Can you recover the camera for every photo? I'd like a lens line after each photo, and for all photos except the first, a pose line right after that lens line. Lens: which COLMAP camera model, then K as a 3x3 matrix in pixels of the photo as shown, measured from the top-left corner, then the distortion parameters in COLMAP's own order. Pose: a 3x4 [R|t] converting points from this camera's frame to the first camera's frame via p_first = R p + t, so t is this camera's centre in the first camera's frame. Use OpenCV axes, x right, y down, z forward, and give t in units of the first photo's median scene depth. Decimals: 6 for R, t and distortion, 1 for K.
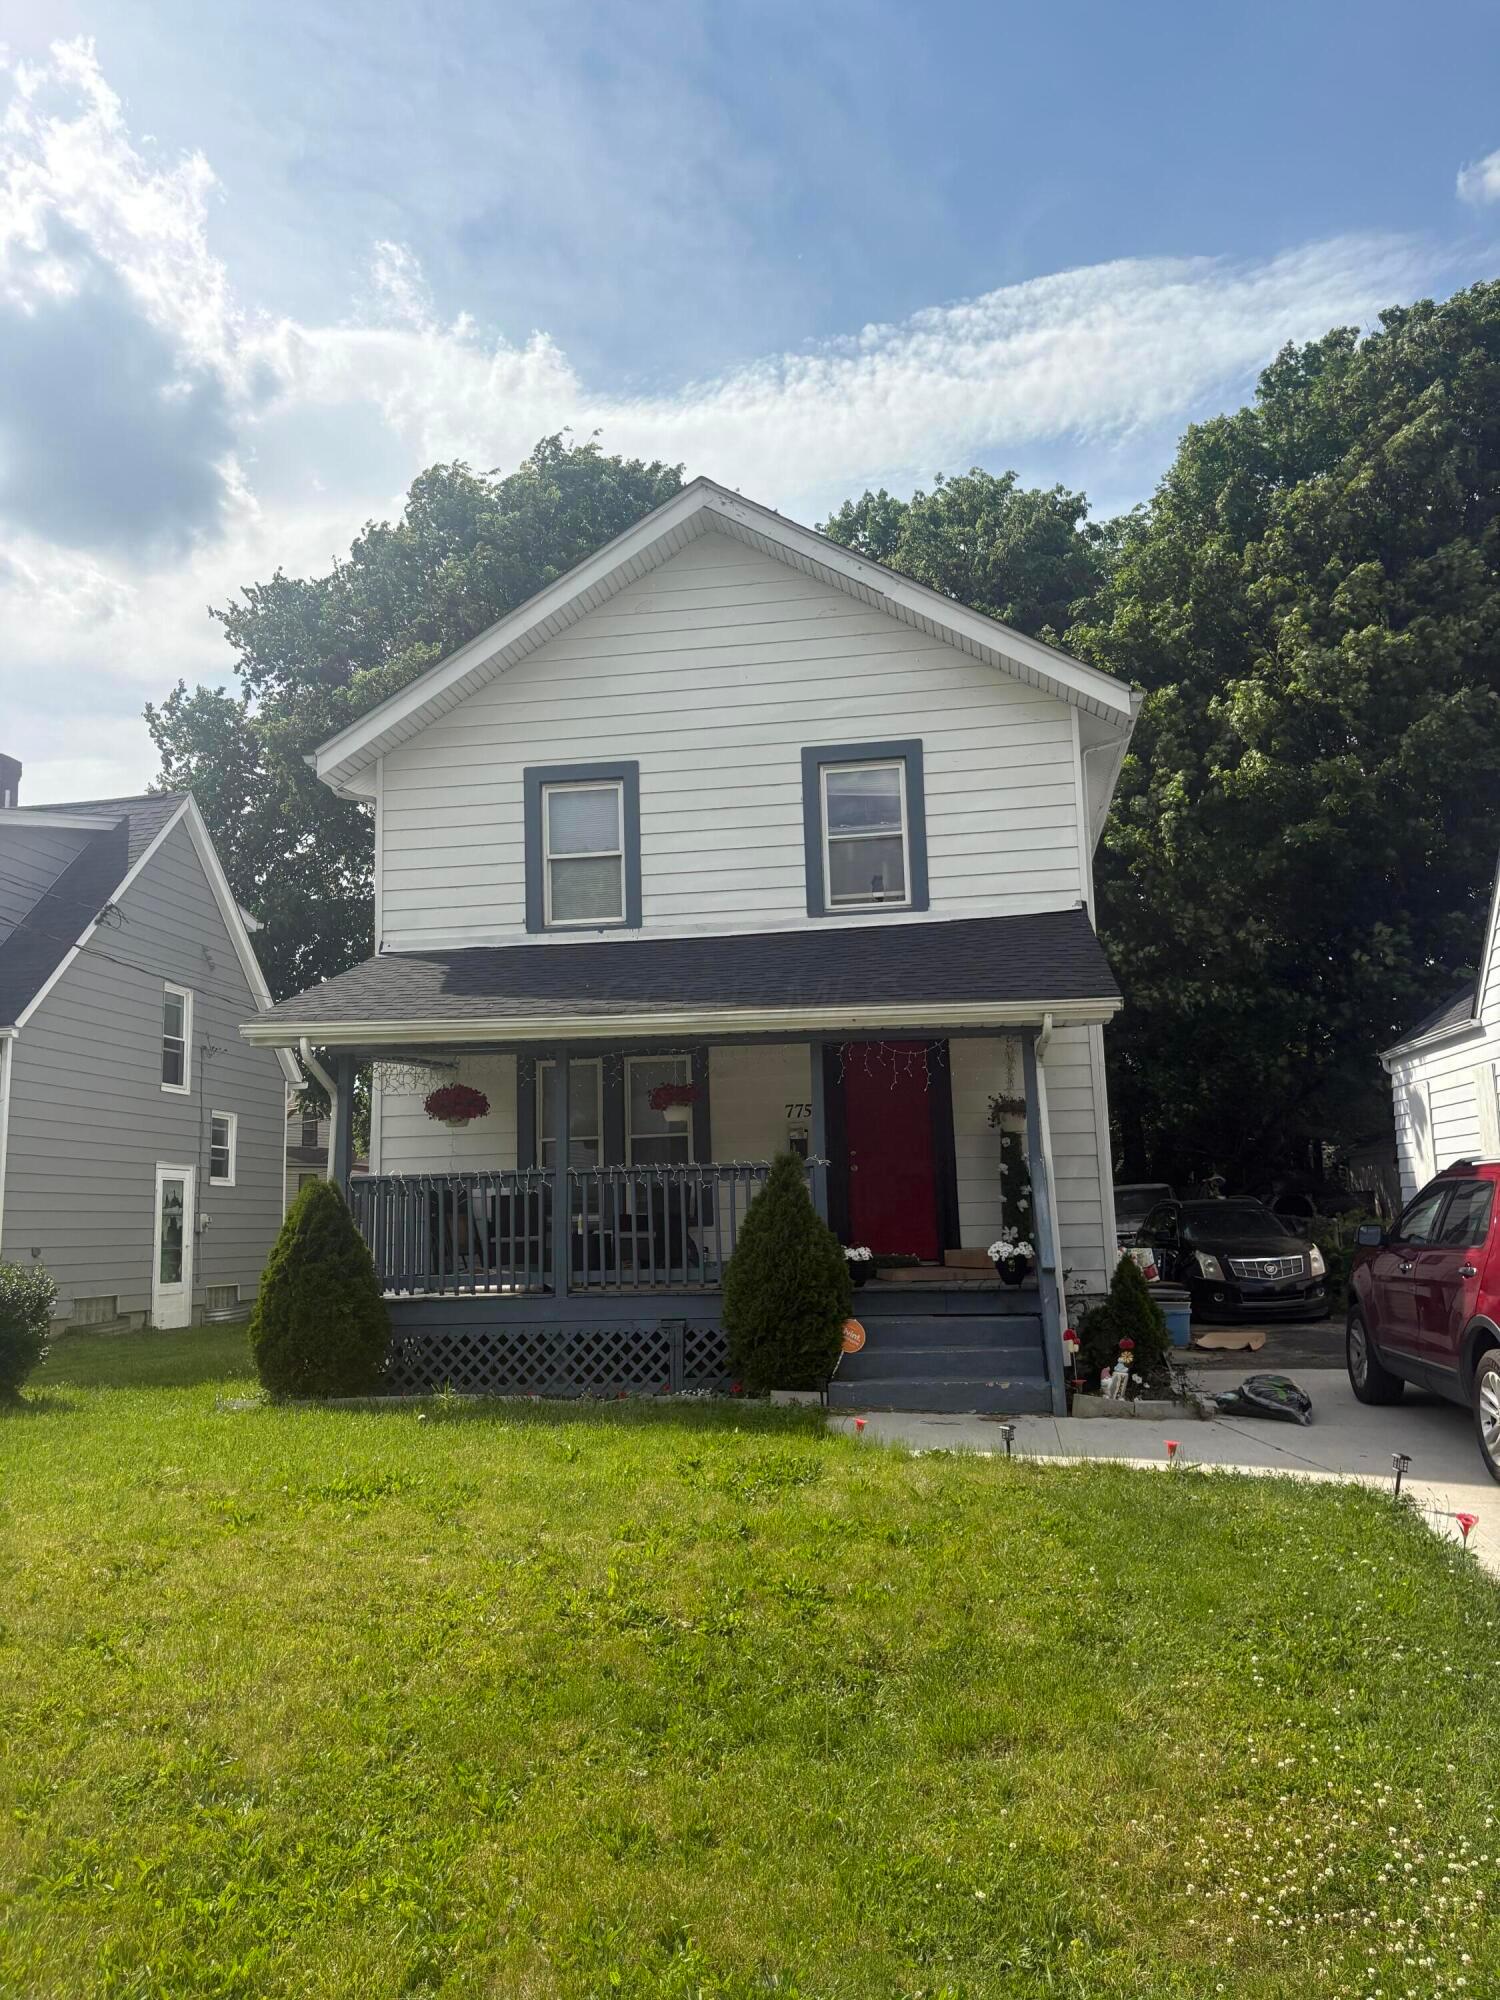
lens RADIAL K [[1514.3, 0, 716.8], [0, 1514.3, 1004.2], [0, 0, 1]] dist [0.014611, -0.001771]
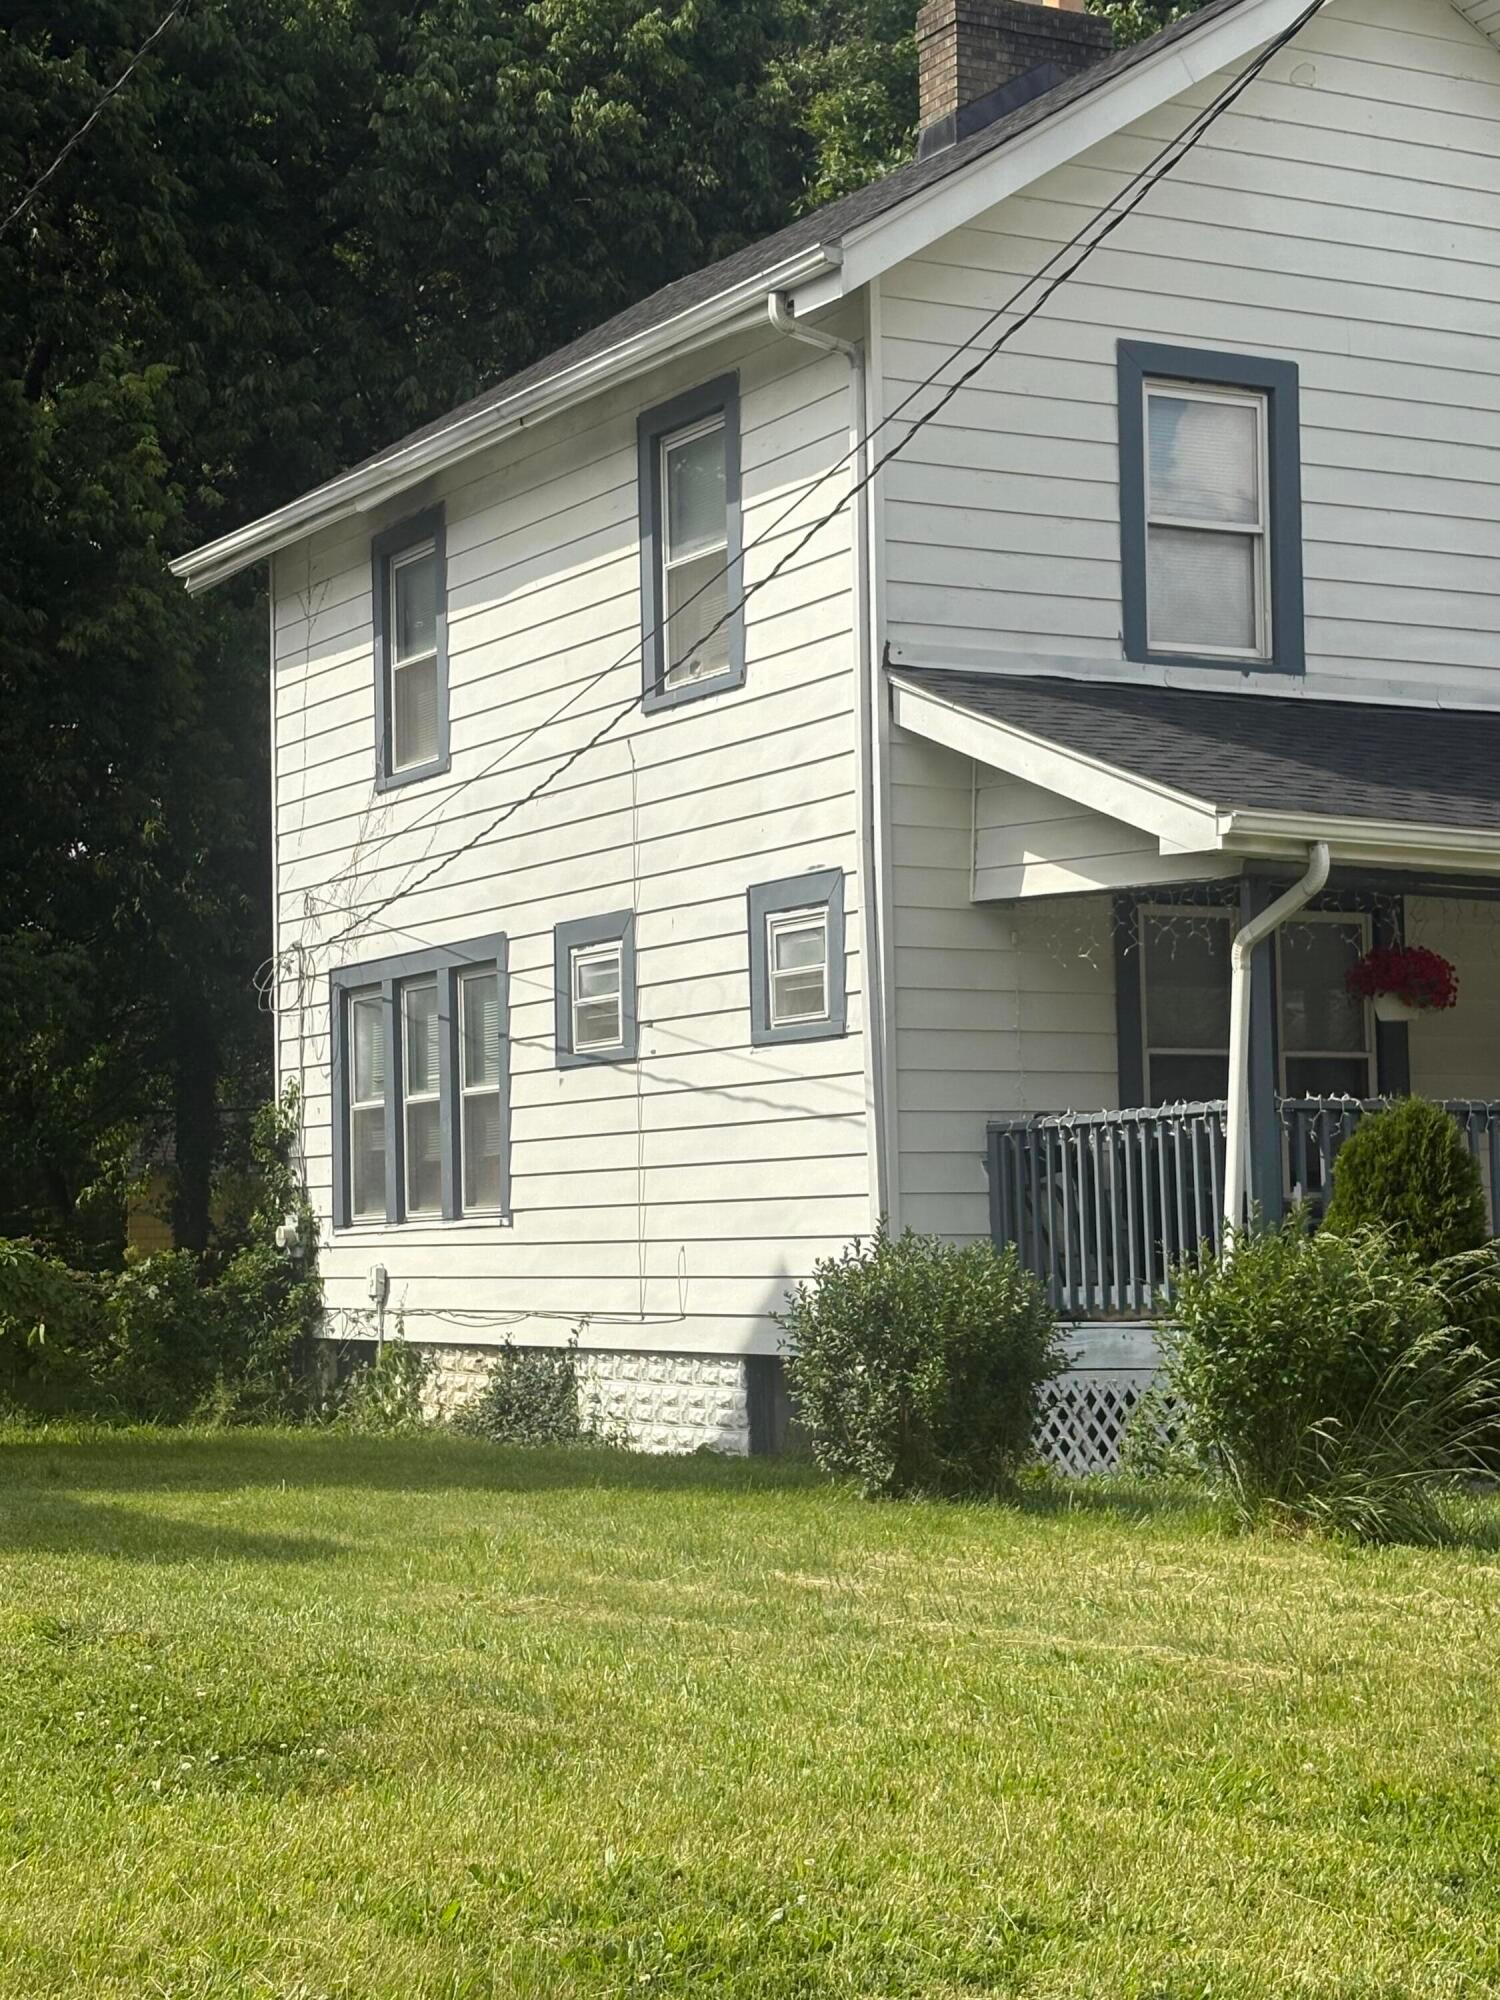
lens RADIAL K [[3459.2, 0, 749.9], [0, 3459.2, 1000.0], [0, 0, 1]] dist [-0.003029, -0.054888]
pose [[0.809508, 0.055197, 0.584509, -1.098831], [-0.085431, 0.996049, 0.024256, 0.061963], [-0.580860, -0.069570, 0.811025, 0.120642]]
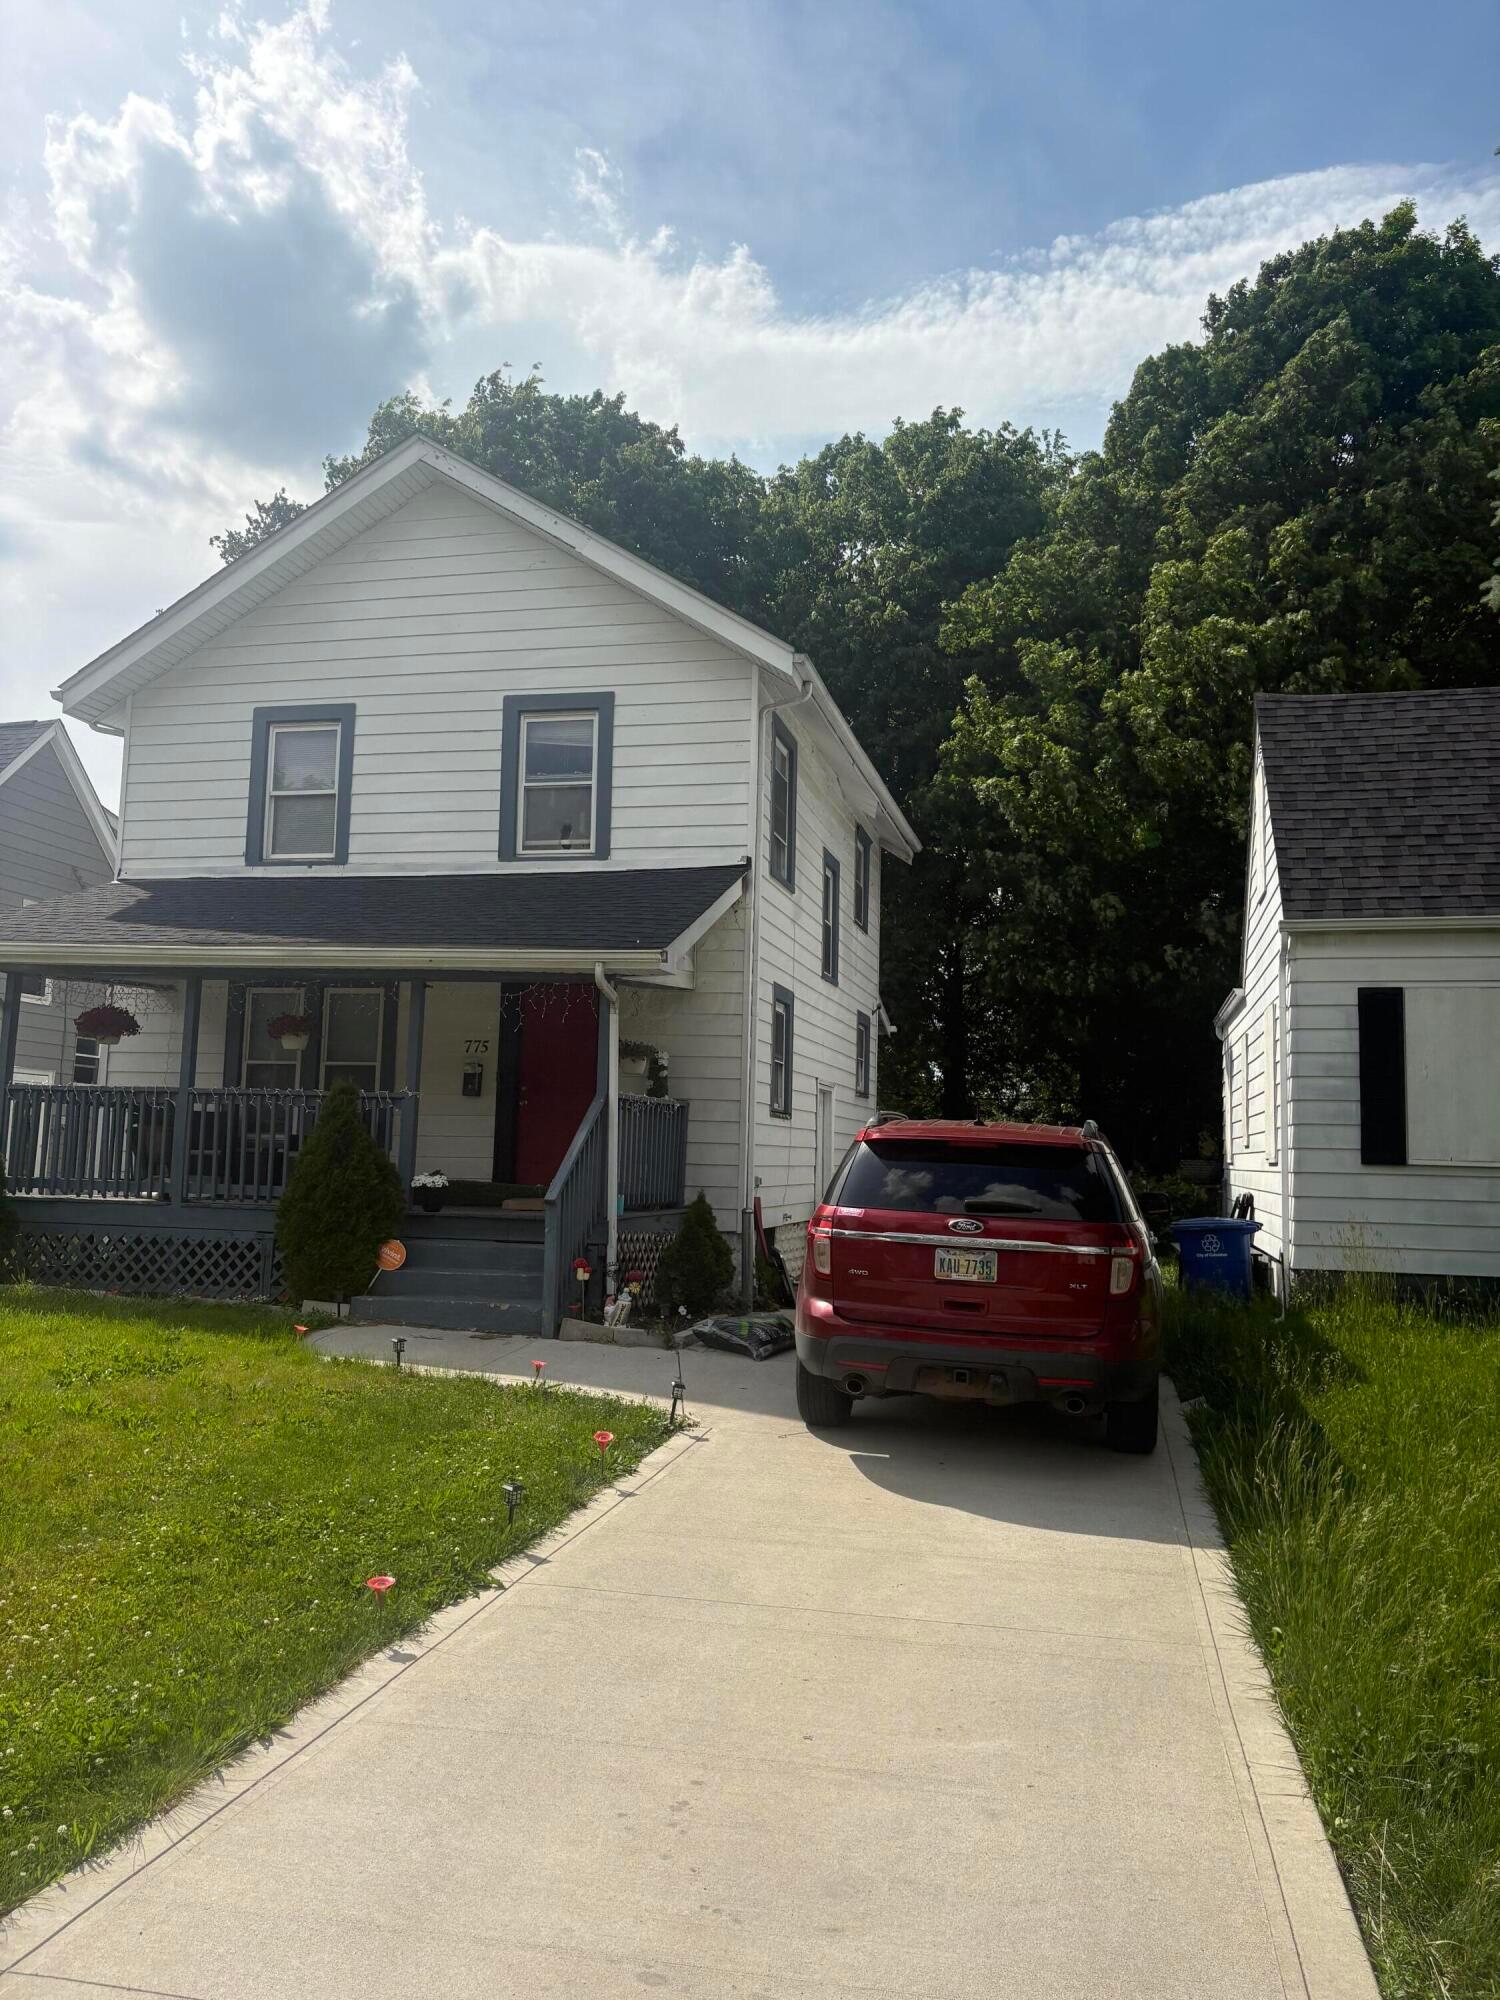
lens RADIAL K [[1543.9, 0, 807.6], [0, 1543.9, 1028.4], [0, 0, 1]] dist [0.001962, -0.207163]
pose [[0.997145, 0.048504, -0.057868, 0.396151], [-0.045068, 0.997224, 0.059264, -0.017882], [0.060582, -0.056487, 0.996564, -0.057039]]
